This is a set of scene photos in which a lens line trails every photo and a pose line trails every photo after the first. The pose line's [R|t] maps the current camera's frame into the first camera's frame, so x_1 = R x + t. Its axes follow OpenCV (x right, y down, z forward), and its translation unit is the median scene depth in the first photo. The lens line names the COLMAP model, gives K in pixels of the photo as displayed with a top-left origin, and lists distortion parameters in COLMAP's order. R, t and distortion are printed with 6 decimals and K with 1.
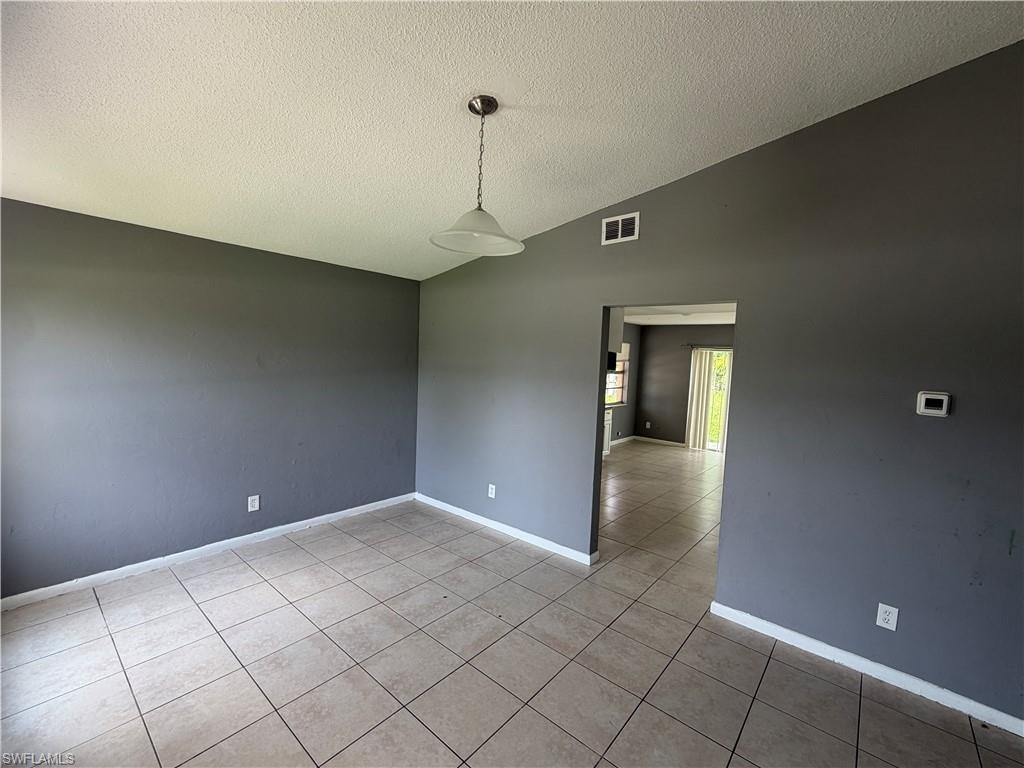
lens RADIAL K [[432.2, 0, 511.4], [0, 432.2, 386.3], [0, 0, 1]] dist [0.002613, 0.000242]
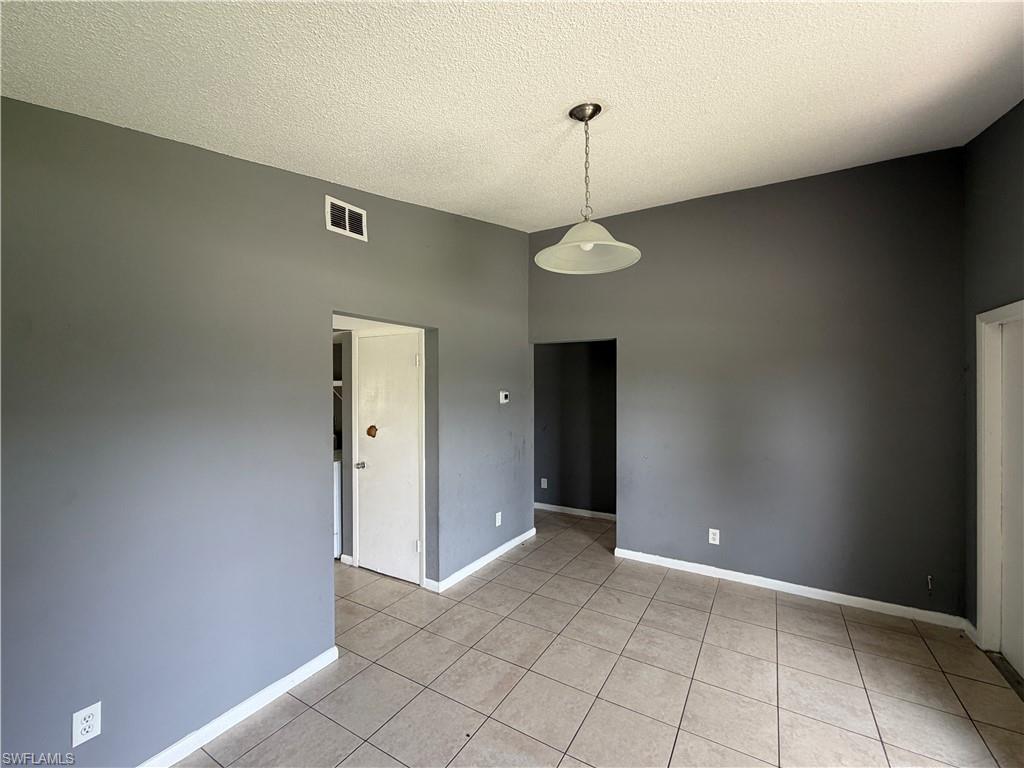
lens RADIAL K [[432.2, 0, 515.7], [0, 432.2, 382.7], [0, 0, 1]] dist [0.002613, 0.000242]
pose [[-0.167022, -0.043005, 0.985015, -0.483587], [0.059229, 0.996806, 0.053563, -0.064522], [-0.984173, 0.067288, -0.163941, 0.658198]]
